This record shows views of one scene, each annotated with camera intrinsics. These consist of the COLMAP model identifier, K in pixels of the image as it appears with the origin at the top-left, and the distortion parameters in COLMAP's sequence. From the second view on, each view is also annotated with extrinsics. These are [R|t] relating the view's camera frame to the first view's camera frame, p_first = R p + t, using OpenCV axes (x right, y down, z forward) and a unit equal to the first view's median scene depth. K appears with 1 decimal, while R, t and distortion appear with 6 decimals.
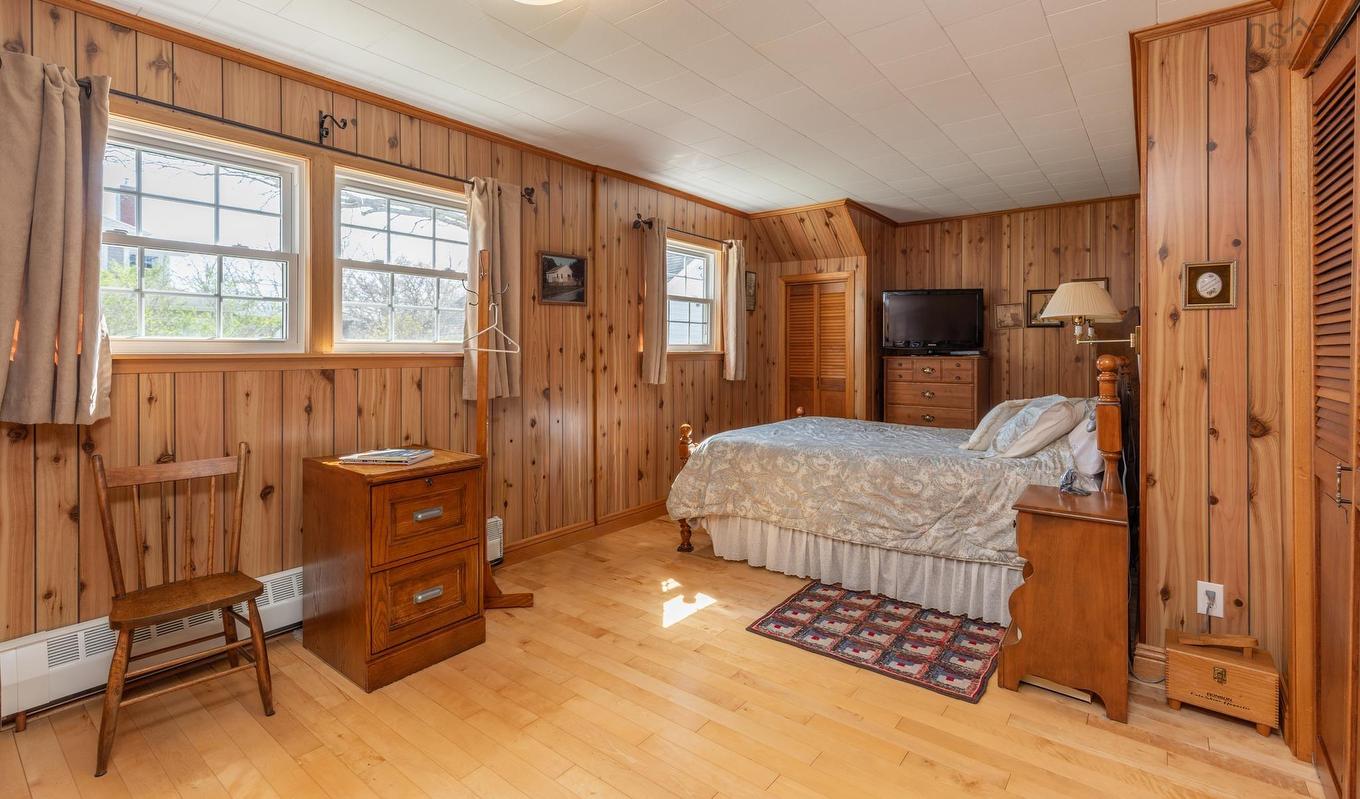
lens RADIAL K [[602.9, 0, 679.1], [0, 602.9, 347.9], [0, 0, 1]] dist [-0.002102, -0.000257]
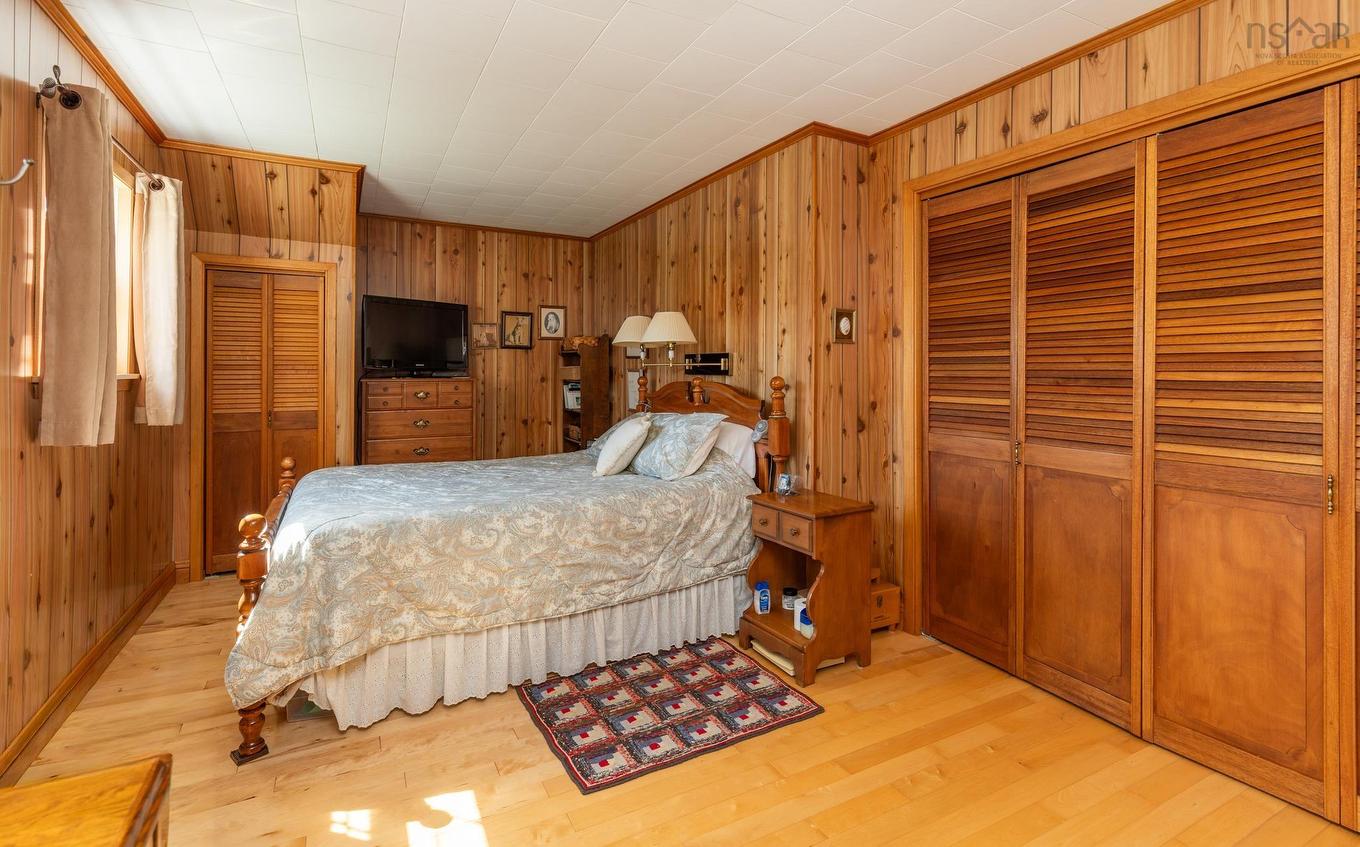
lens RADIAL K [[618.5, 0, 678.2], [0, 618.5, 364.7], [0, 0, 1]] dist [0.004313, 0.000204]
pose [[0.404007, 0.008375, 0.914718, -0.404159], [-0.004920, 0.999964, -0.006982, -0.001982], [-0.914743, -0.001680, 0.404033, 0.535556]]
